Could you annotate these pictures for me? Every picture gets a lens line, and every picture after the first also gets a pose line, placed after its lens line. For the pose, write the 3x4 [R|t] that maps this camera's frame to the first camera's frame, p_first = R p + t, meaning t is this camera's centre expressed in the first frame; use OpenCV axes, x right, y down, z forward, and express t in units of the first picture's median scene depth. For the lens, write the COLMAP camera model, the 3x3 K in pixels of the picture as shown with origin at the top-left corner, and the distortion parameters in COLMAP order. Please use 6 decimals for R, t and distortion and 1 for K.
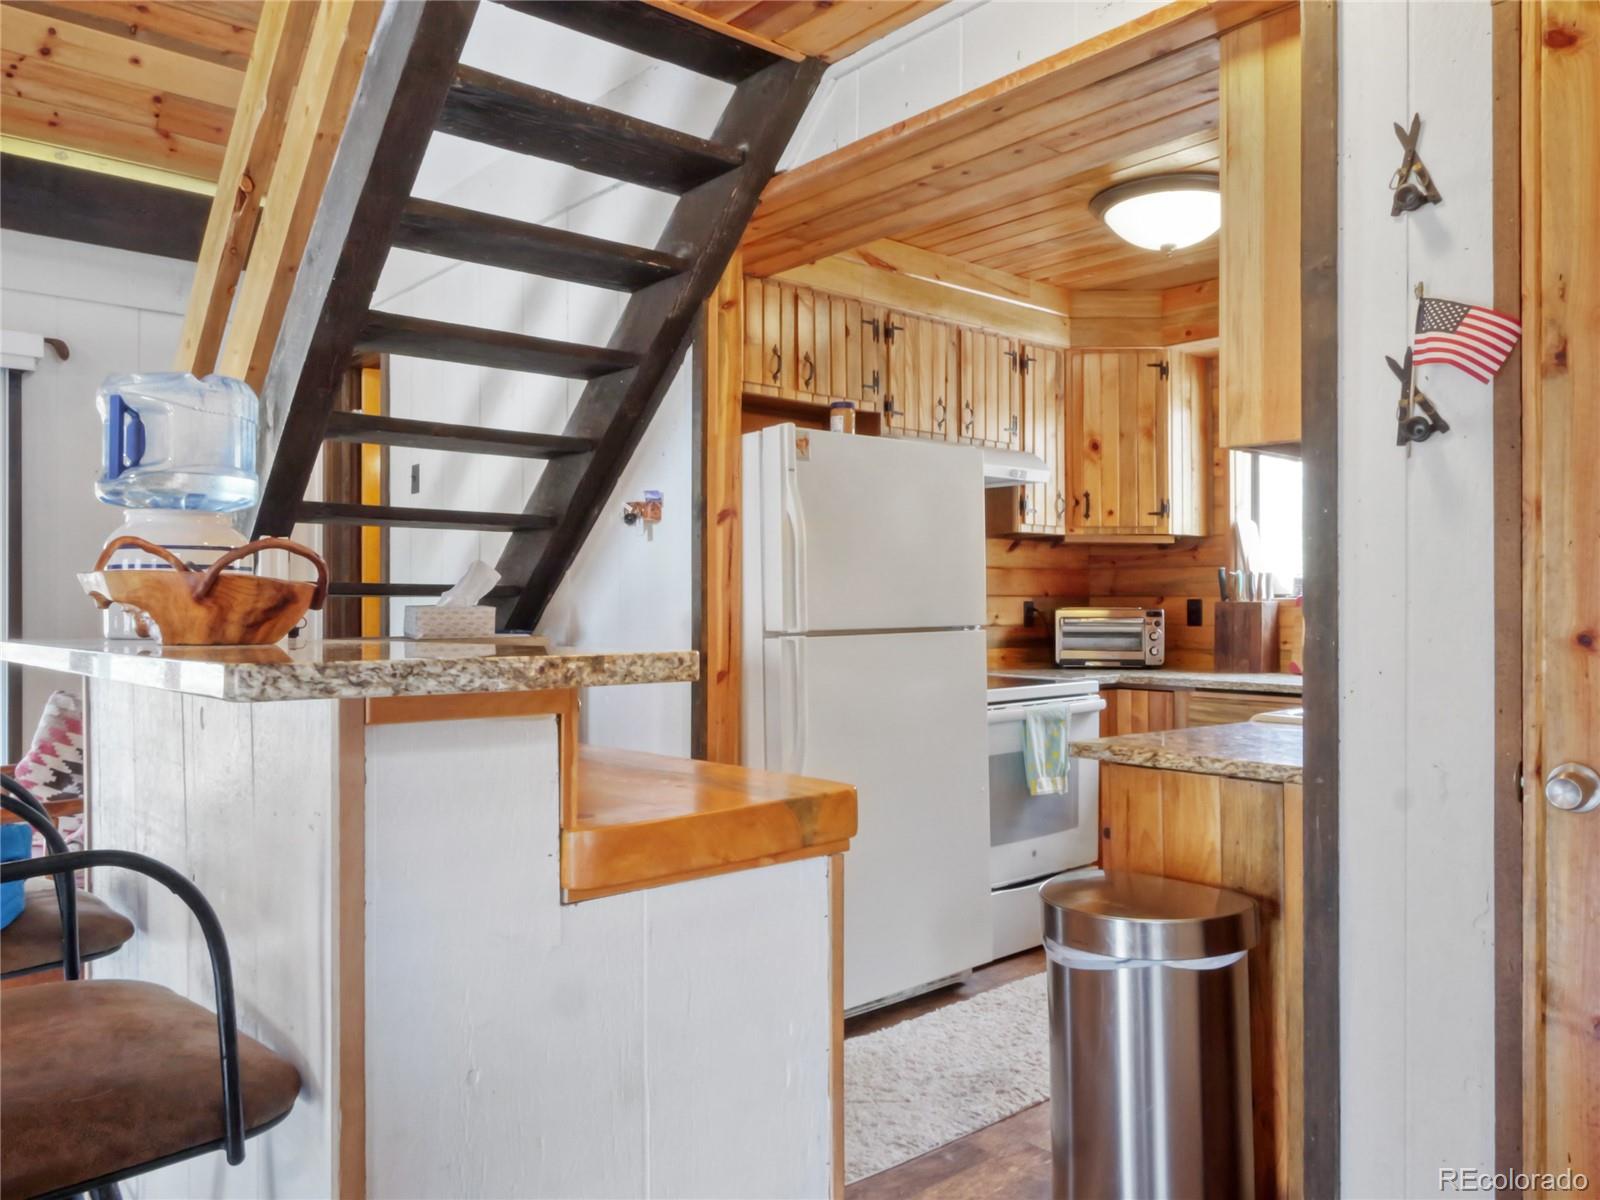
lens RADIAL K [[1176.5, 0, 800.0], [0, 1176.5, 600.0], [0, 0, 1]] dist [-0.025779, 0.001207]
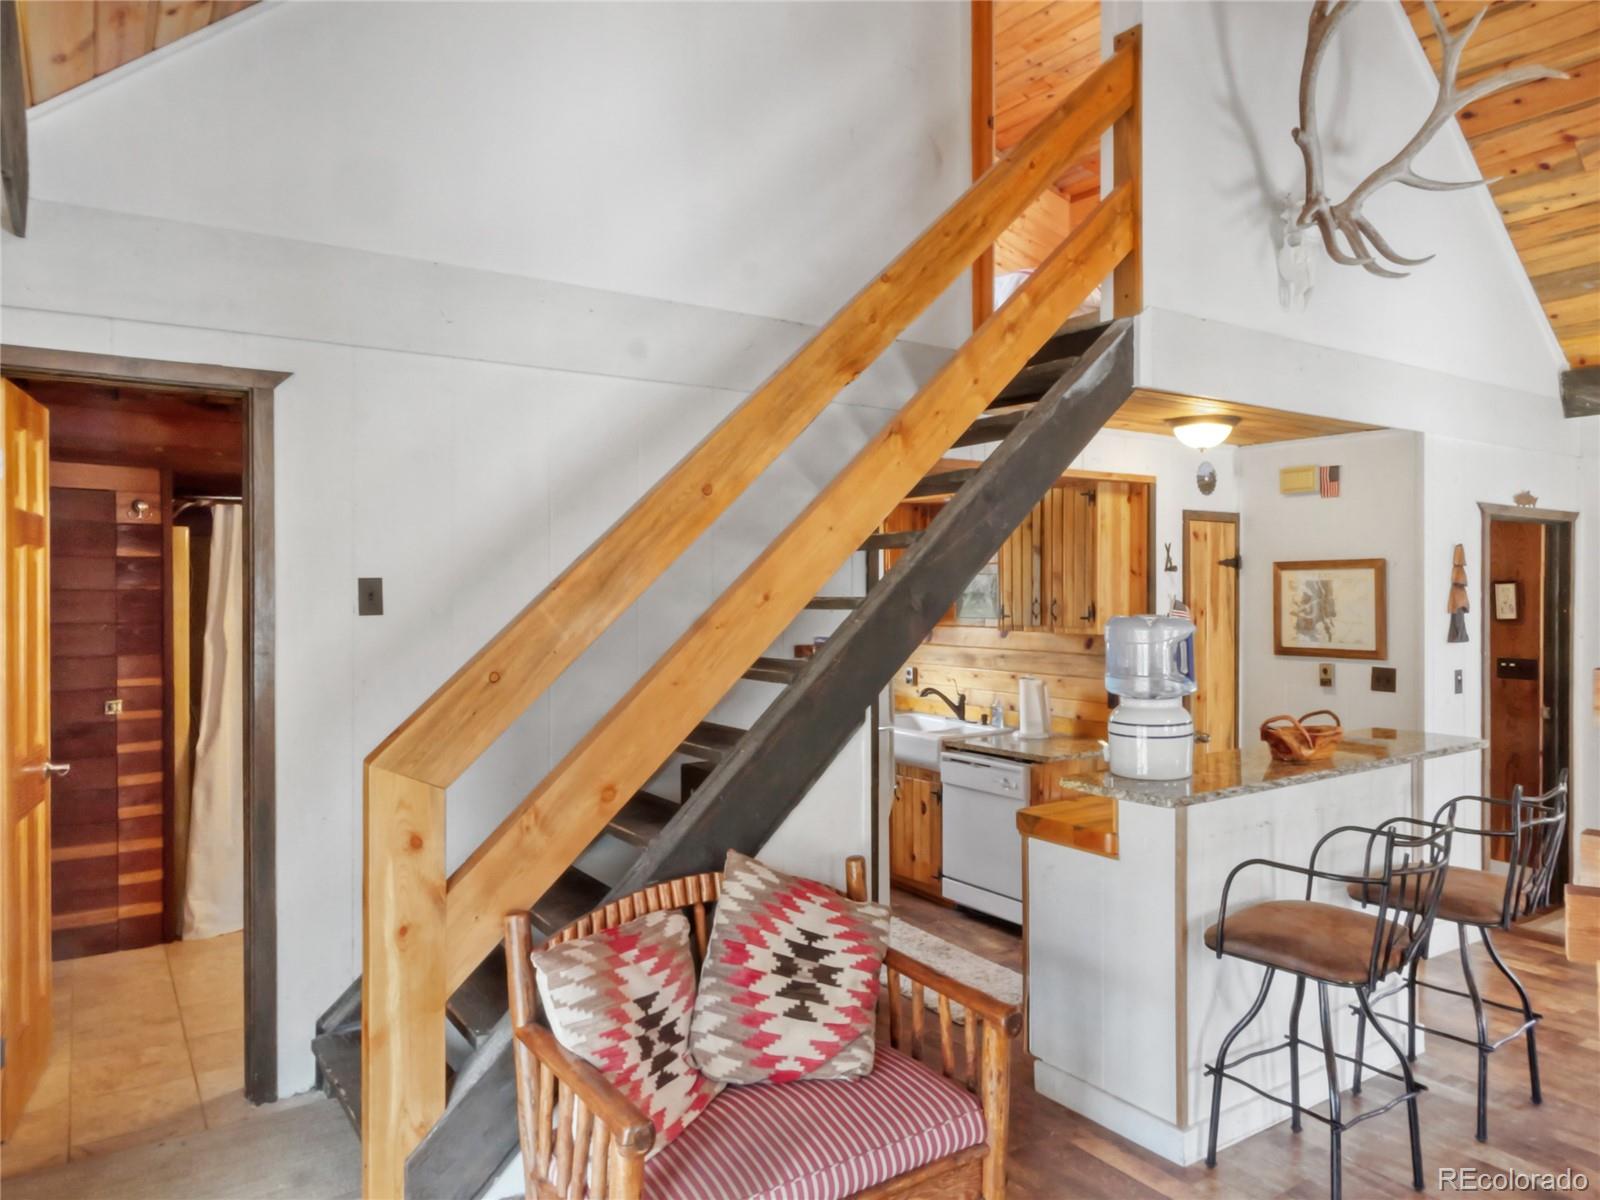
lens RADIAL K [[1089.9, 0, 831.2], [0, 1089.9, 600.0], [0, 0, 1]] dist [-0.000033, 0.000481]
pose [[0.113666, -0.010894, 0.993459, -0.991681], [-0.002026, 0.999935, 0.011197, -0.107563], [-0.993517, -0.003286, 0.113637, 0.597656]]
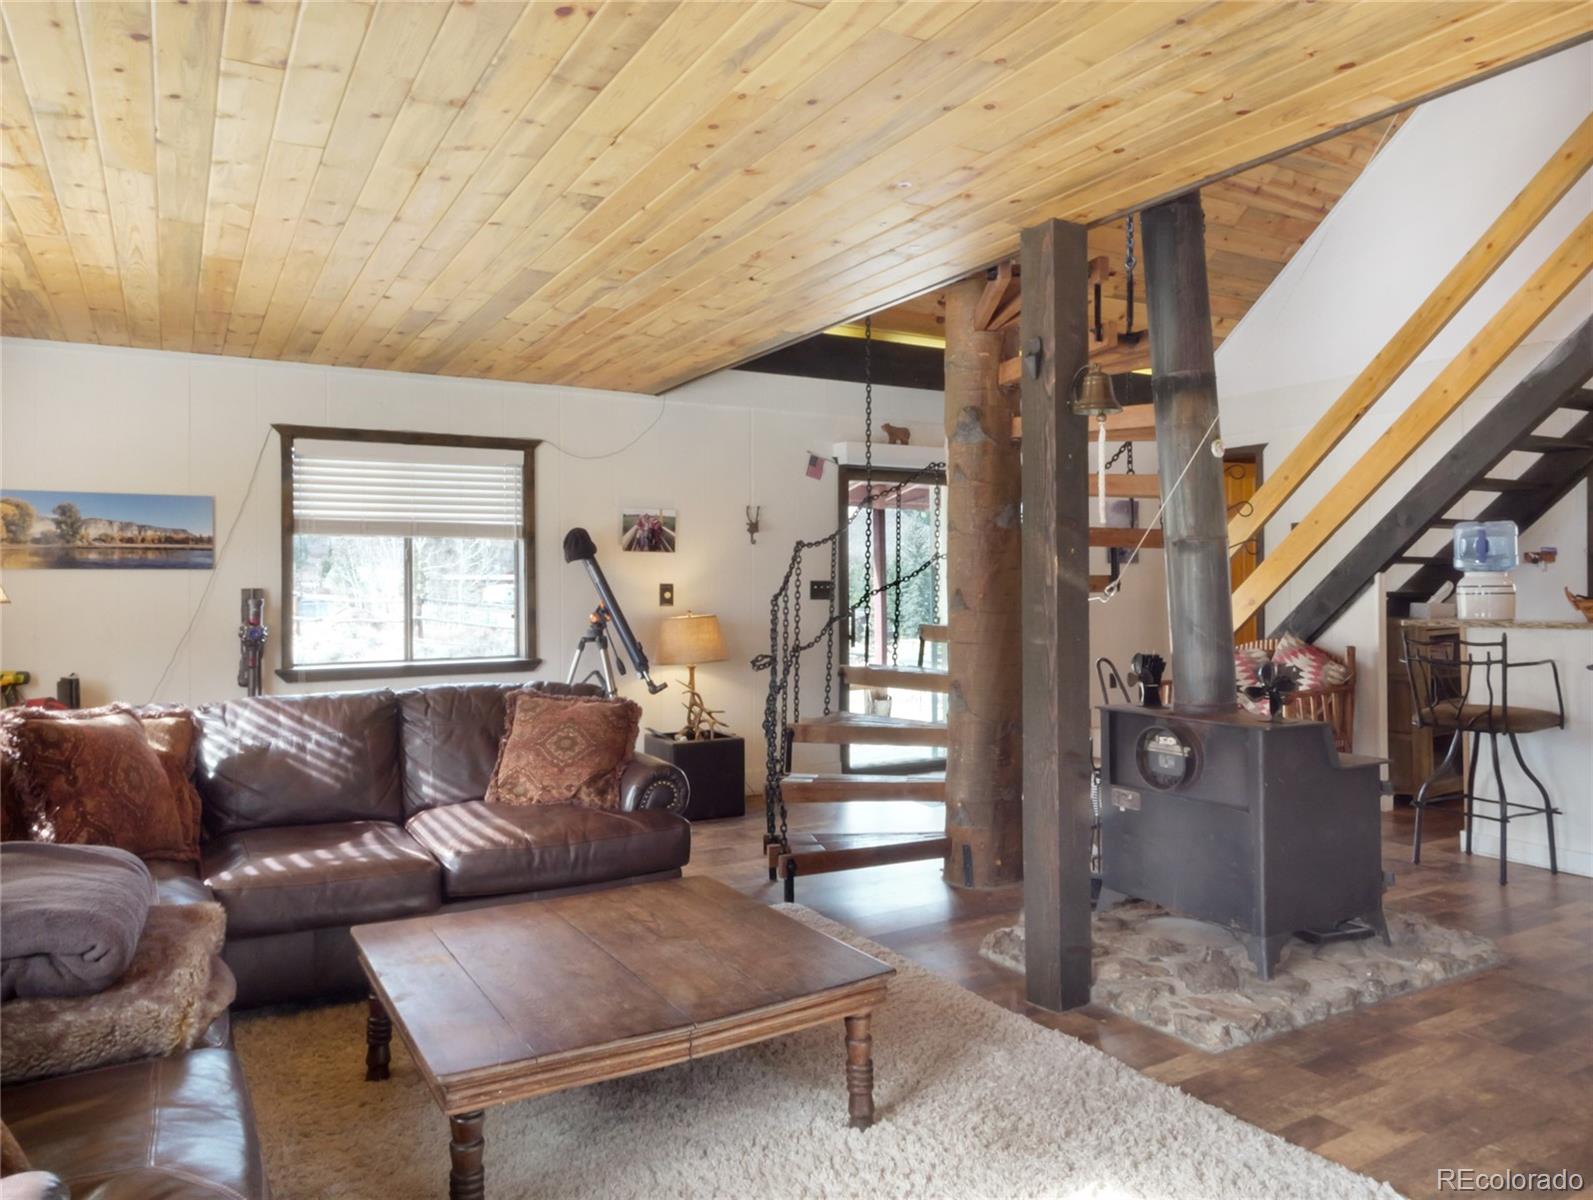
lens RADIAL K [[1103.9, 0, 798.2], [0, 1103.9, 581.1], [0, 0, 1]] dist [0.001189, 0.000480]
pose [[0.980887, -0.003960, -0.194539, -0.739190], [0.004898, 0.999979, 0.004338, -0.034295], [0.194518, -0.005208, 0.980885, -0.815175]]
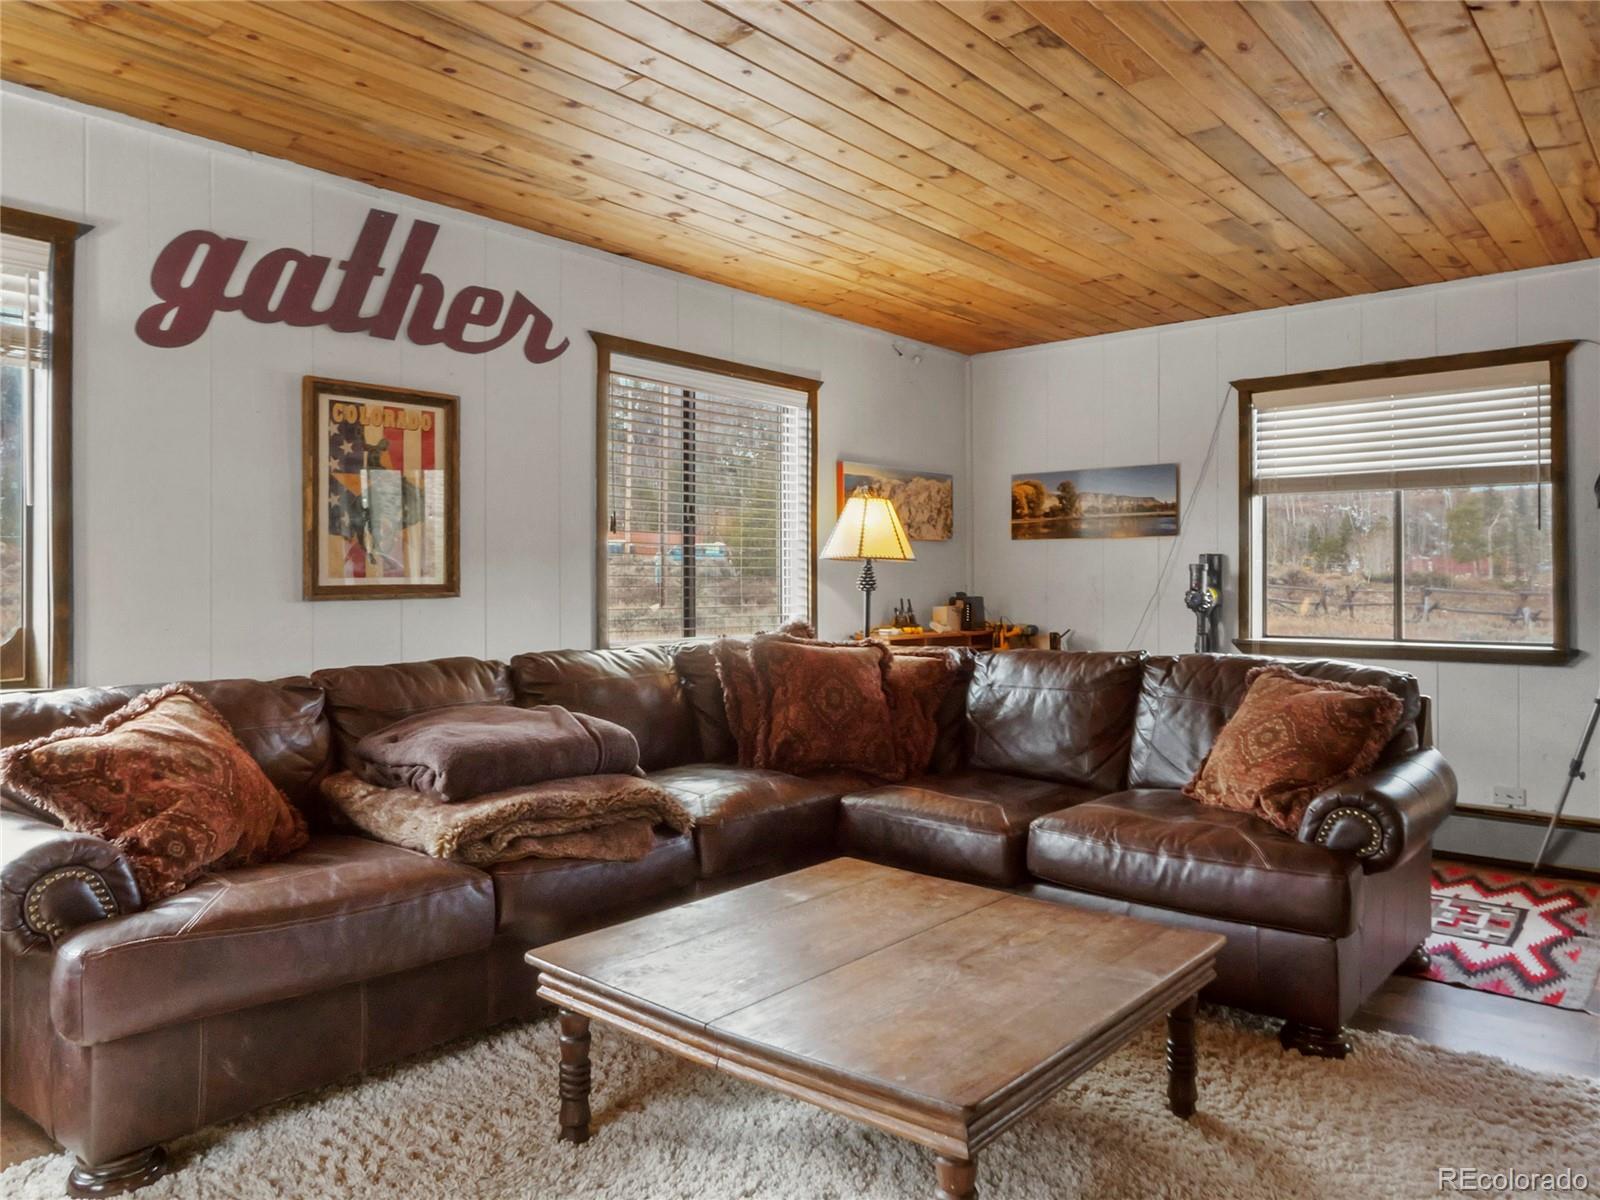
lens RADIAL K [[1093.6, 0, 800.7], [0, 1093.6, 577.8], [0, 0, 1]] dist [0.000833, 0.001406]
pose [[0.137693, -0.003888, -0.990467, -0.473629], [0.002385, 0.999991, -0.003593, 0.003559], [0.990472, -0.001868, 0.137701, -0.354326]]
